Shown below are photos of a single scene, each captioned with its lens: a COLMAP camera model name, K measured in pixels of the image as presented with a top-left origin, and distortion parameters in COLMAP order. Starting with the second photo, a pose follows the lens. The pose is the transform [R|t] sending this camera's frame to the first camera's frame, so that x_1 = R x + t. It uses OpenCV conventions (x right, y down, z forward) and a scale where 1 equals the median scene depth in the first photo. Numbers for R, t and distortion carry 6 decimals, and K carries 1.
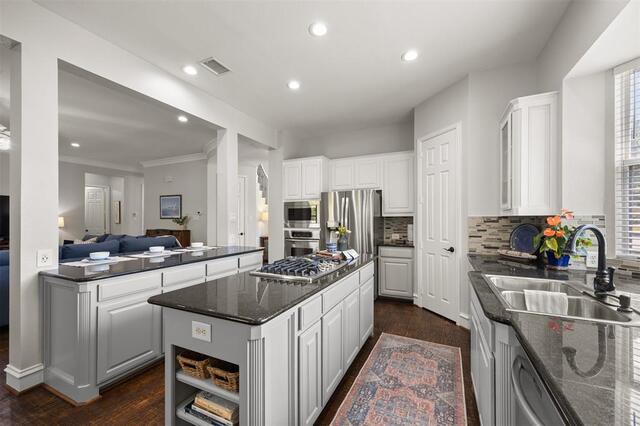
lens RADIAL K [[258.8, 0, 317.4], [0, 258.8, 215.6], [0, 0, 1]] dist [0.008177, -0.001218]
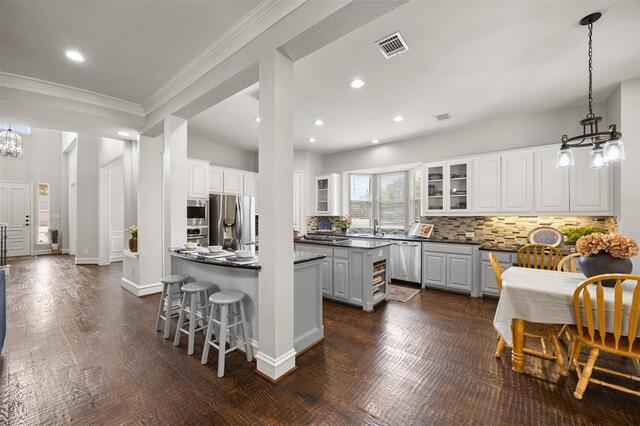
lens RADIAL K [[241.9, 0, 326.4], [0, 241.9, 215.9], [0, 0, 1]] dist [-0.009570, 0.000669]
pose [[0.206104, 0.007041, 0.978505, -1.049316], [-0.011518, 0.999922, -0.004769, 0.008788], [-0.978462, -0.010287, 0.206169, 0.323860]]
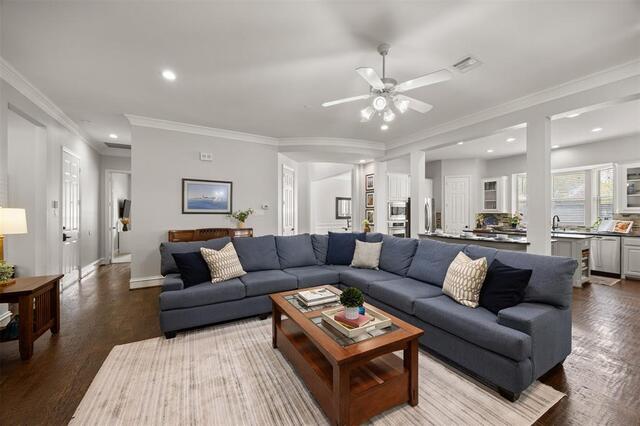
lens RADIAL K [[241.9, 0, 321.7], [0, 241.9, 213.7], [0, 0, 1]] dist [-0.009570, 0.000669]
pose [[0.562008, 0.003793, 0.827123, -1.732514], [-0.010025, 0.999947, 0.002227, 0.014343], [-0.827071, -0.009544, 0.562016, 0.702602]]
